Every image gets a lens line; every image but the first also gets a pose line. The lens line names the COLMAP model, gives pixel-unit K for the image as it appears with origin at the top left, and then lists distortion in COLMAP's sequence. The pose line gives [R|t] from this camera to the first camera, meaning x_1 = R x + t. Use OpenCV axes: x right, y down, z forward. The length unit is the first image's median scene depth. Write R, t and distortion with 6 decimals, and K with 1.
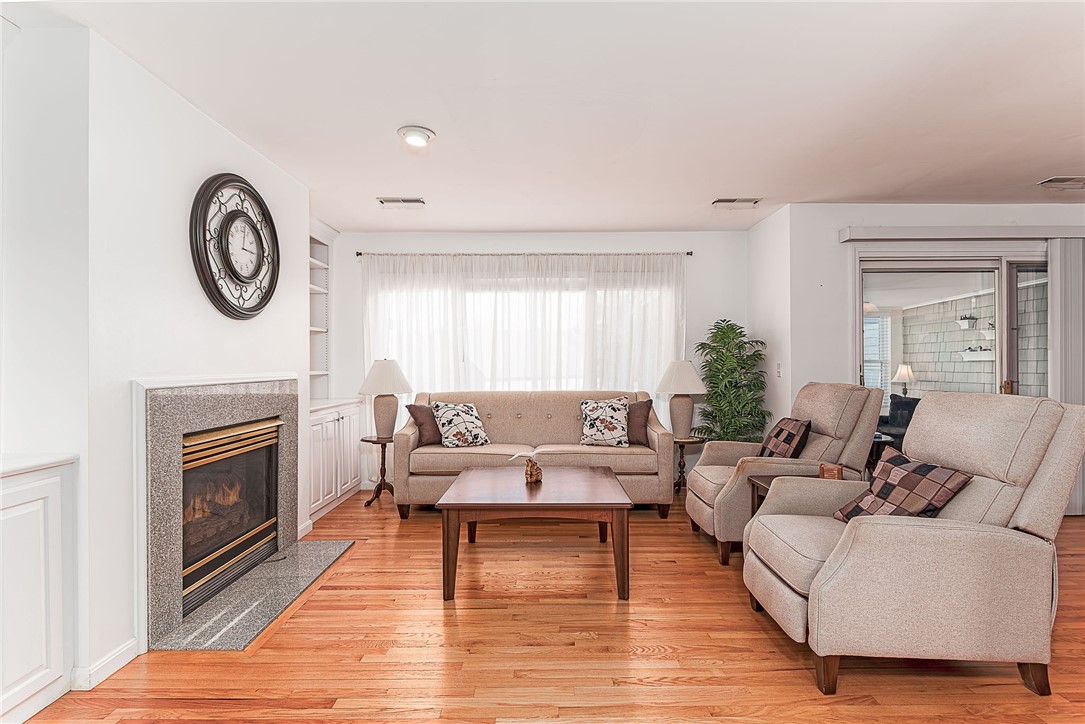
lens RADIAL K [[547.6, 0, 545.2], [0, 547.6, 363.9], [0, 0, 1]] dist [0.004671, 0.002128]
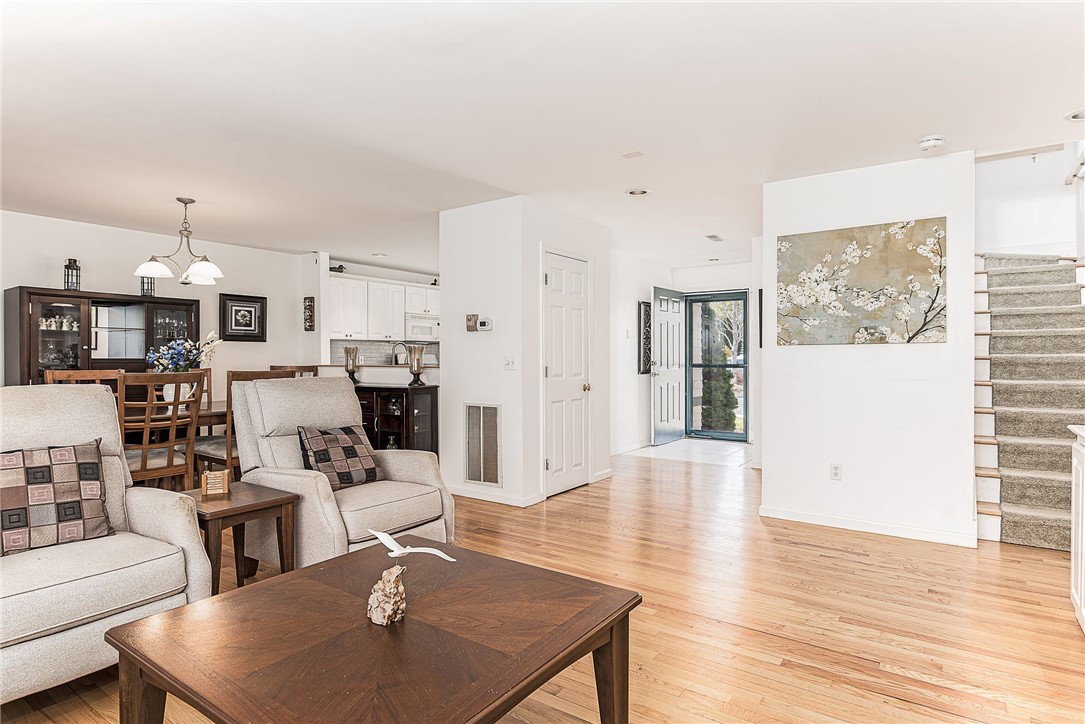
lens RADIAL K [[576.1, 0, 554.2], [0, 576.1, 361.9], [0, 0, 1]] dist [-0.001554, -0.002613]
pose [[-0.822208, -0.000717, 0.569187, -0.294578], [0.003273, 0.999977, 0.005987, 0.002789], [-0.569178, 0.006786, -0.822187, 0.942348]]
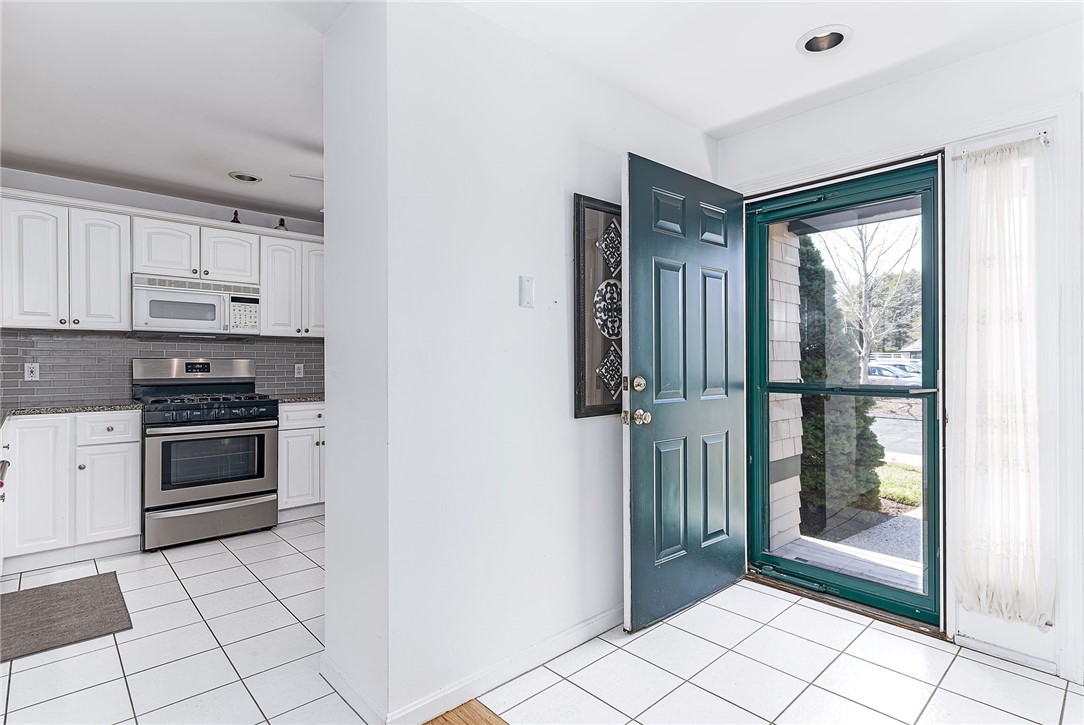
lens RADIAL K [[547.1, 0, 542.9], [0, 547.1, 364.6], [0, 0, 1]] dist [0.004671, 0.002128]
pose [[-0.676893, 0.004881, 0.736065, 0.094342], [0.003431, 0.999988, -0.003476, 0.001241], [-0.736074, 0.000172, -0.676901, -0.201795]]
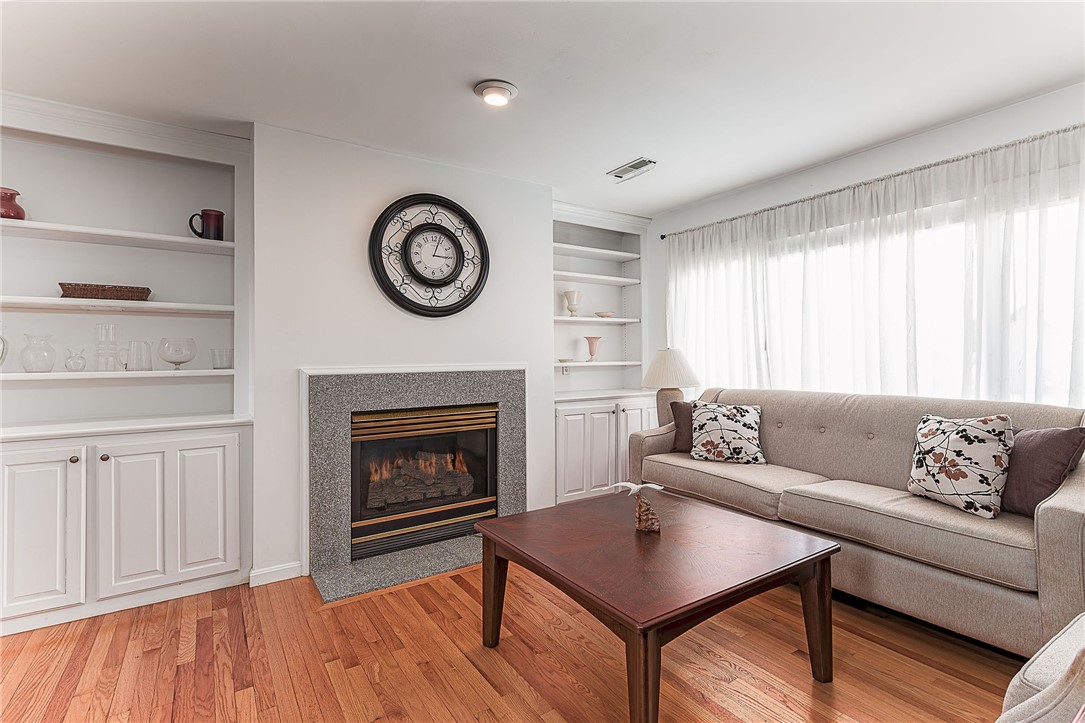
lens RADIAL K [[506.4, 0, 548.9], [0, 506.4, 348.9], [0, 0, 1]] dist [0.005341, -0.002193]
pose [[0.554571, -0.015436, -0.831993, 0.311626], [0.008137, 0.999881, -0.013126, 0.001083], [0.832097, 0.000510, 0.554630, 0.409106]]
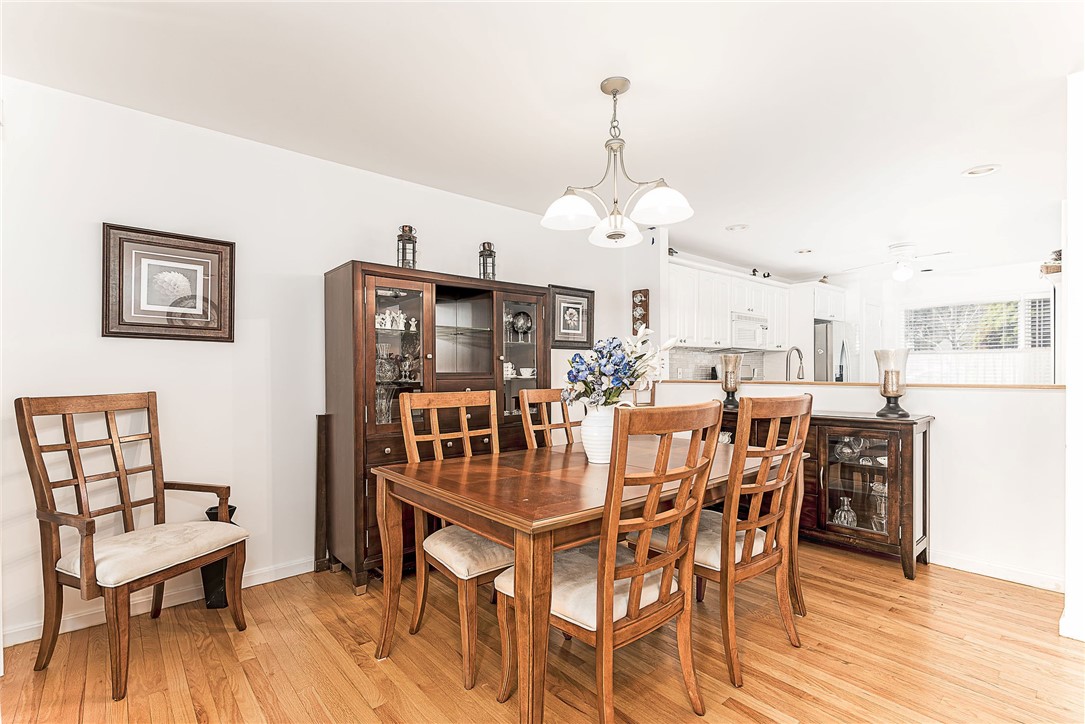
lens RADIAL K [[506.4, 0, 553.1], [0, 506.4, 376.5], [0, 0, 1]] dist [0.005341, -0.002193]
pose [[-0.652201, -0.004226, 0.758034, 0.477475], [0.006004, 0.999924, 0.010741, -0.001199], [-0.758022, 0.011557, -0.652127, 0.848200]]
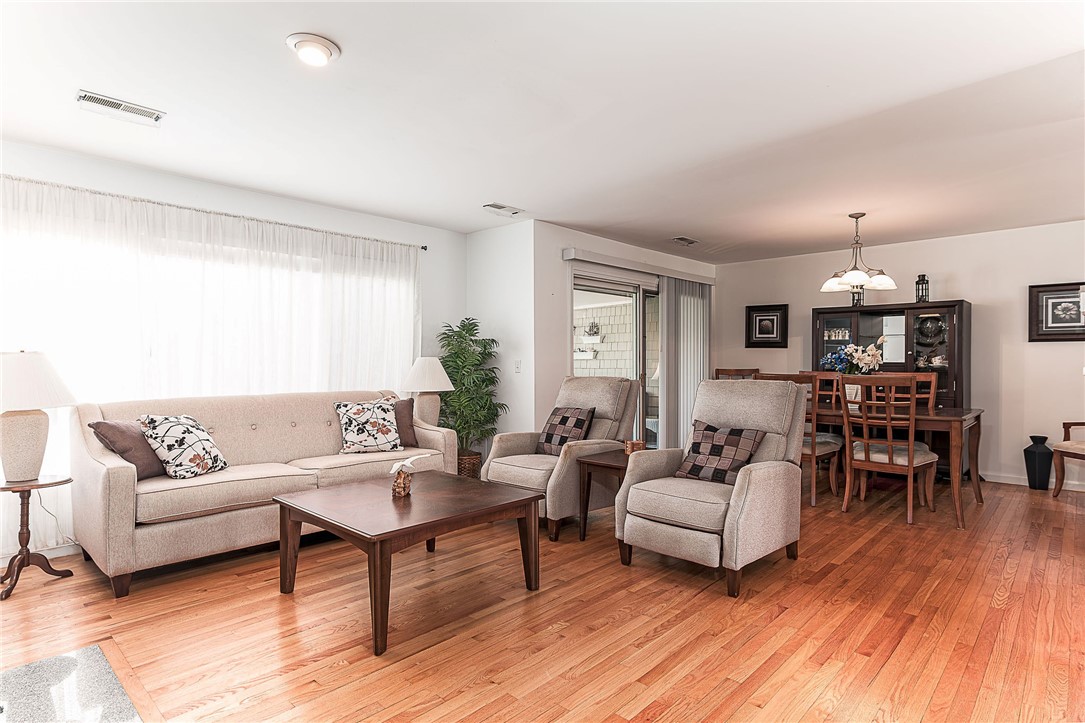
lens RADIAL K [[576.1, 0, 550.3], [0, 576.1, 365.2], [0, 0, 1]] dist [-0.001554, -0.002613]
pose [[0.683103, -0.002284, 0.730318, -0.386008], [-0.002407, 0.999983, 0.005379, 0.002574], [-0.730318, -0.005432, 0.683086, 0.153366]]
